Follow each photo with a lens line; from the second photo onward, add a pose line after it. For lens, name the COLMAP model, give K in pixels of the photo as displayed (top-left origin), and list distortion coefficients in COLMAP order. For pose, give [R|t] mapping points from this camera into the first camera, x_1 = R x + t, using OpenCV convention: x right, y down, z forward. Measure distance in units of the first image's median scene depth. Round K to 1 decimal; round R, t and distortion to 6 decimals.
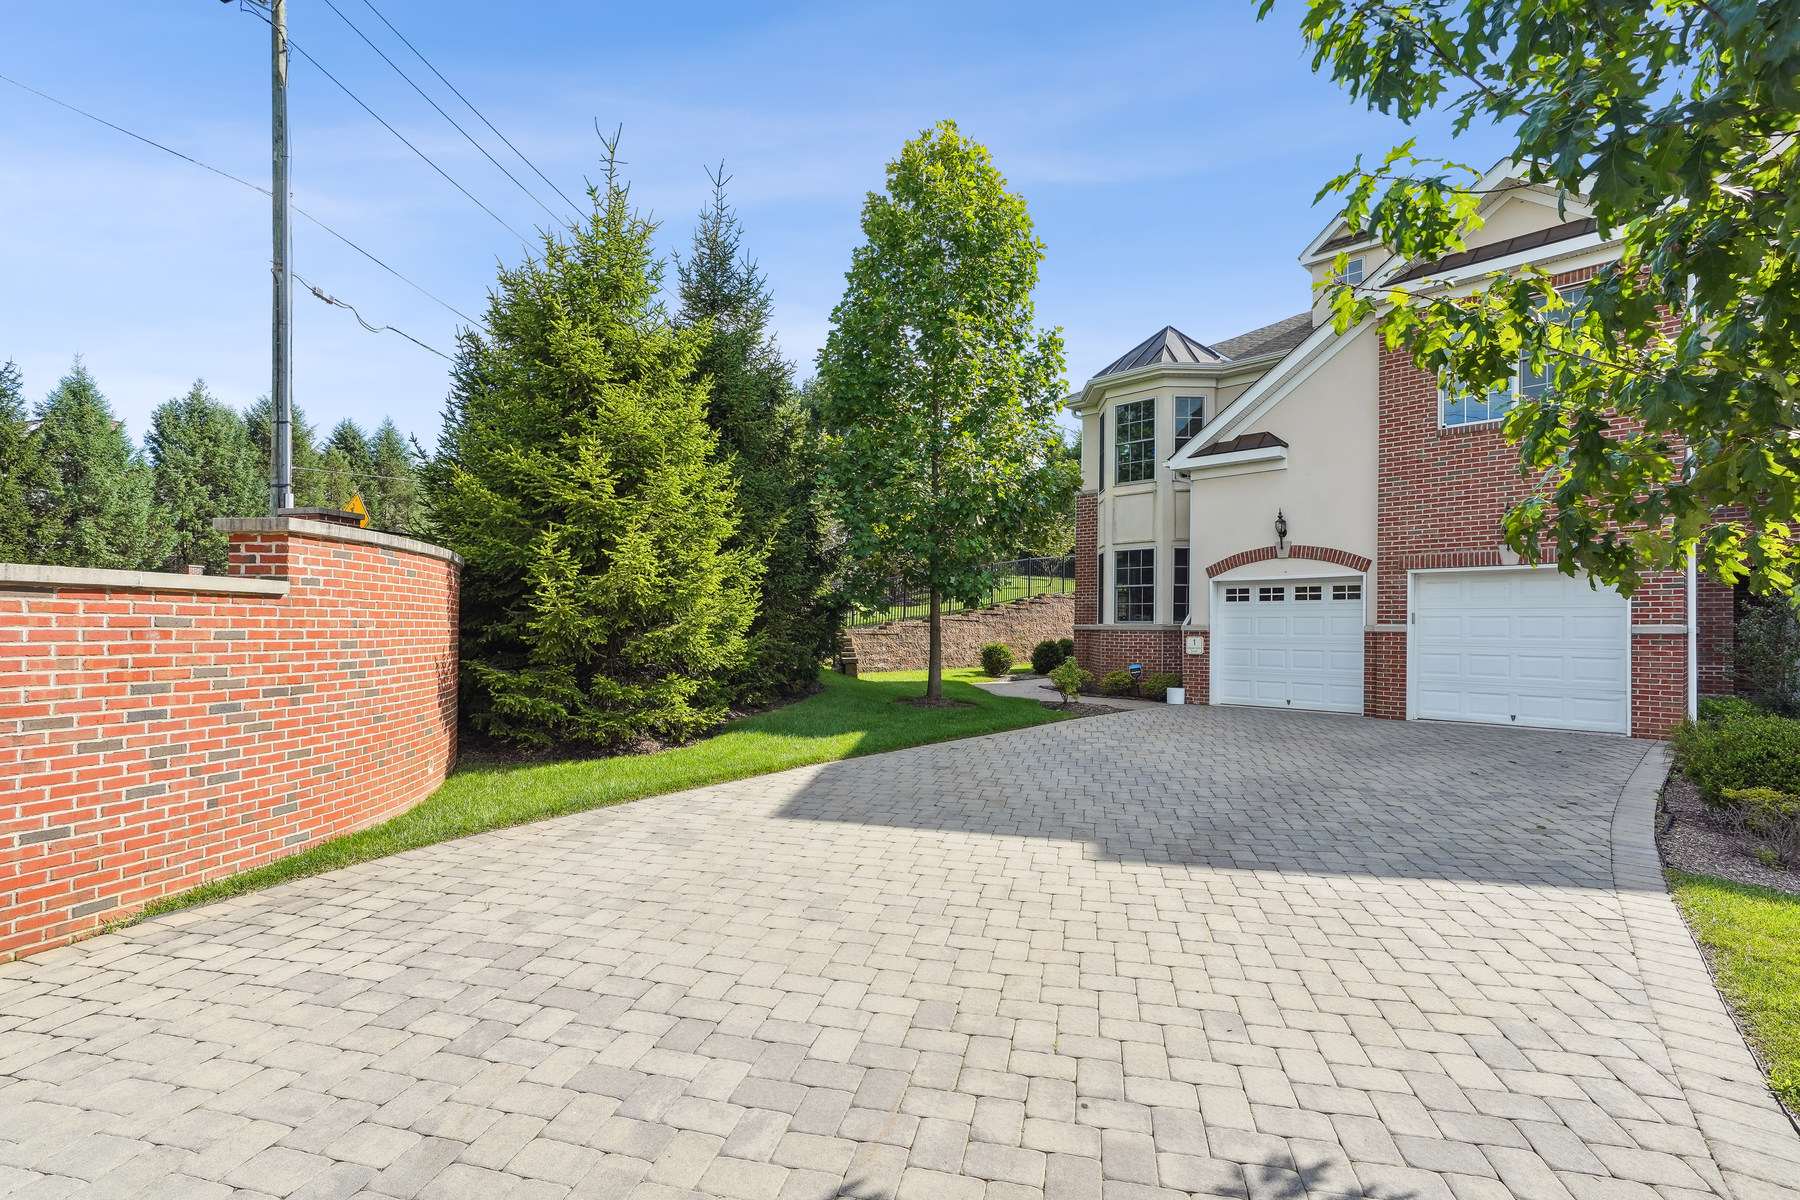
lens RADIAL K [[865.4, 0, 883.7], [0, 865.4, 657.9], [0, 0, 1]] dist [-0.042223, 0.024381]
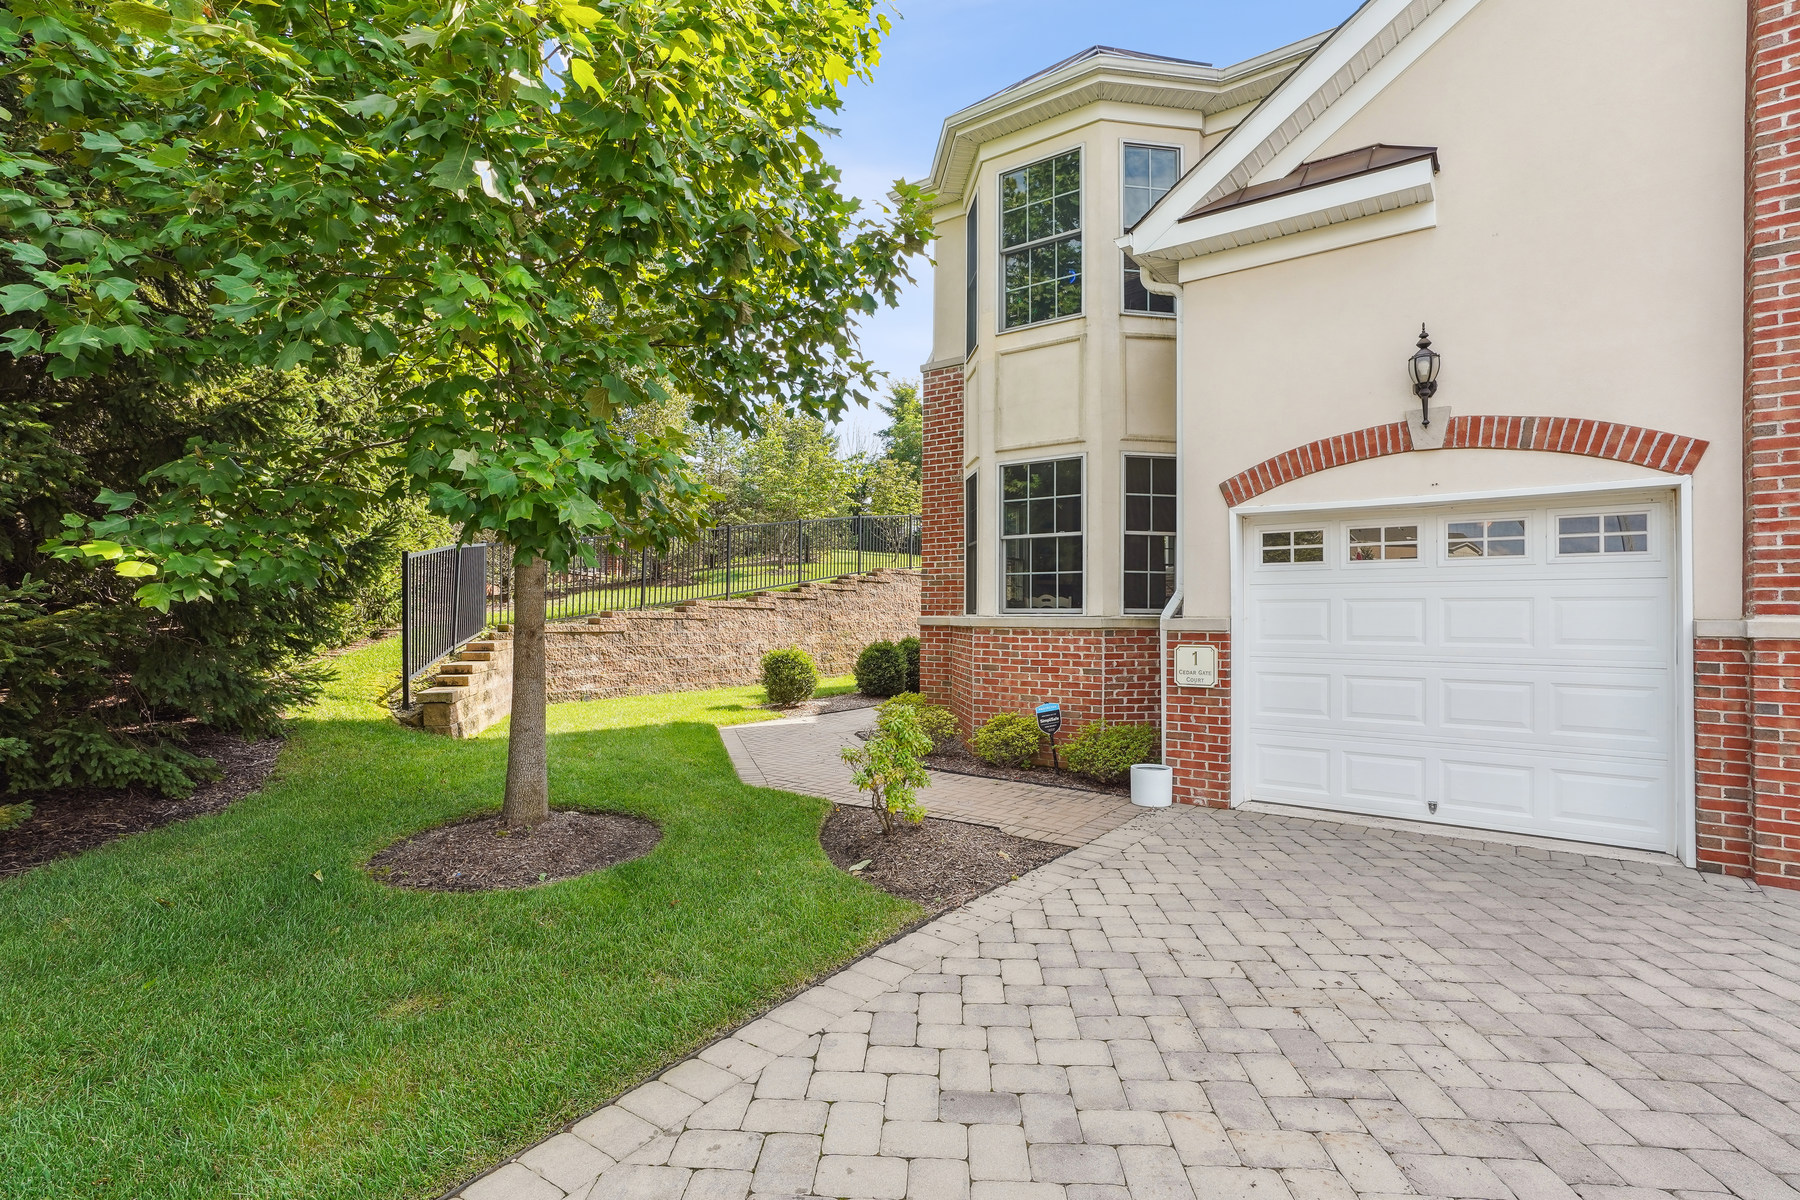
lens RADIAL K [[865.4, 0, 883.7], [0, 865.4, 657.9], [0, 0, 1]] dist [-0.042223, 0.024381]
pose [[0.986714, -0.008991, 0.162217, 0.138476], [0.006942, 0.999889, 0.013197, -0.024577], [-0.162318, -0.011895, 0.986667, 0.594785]]
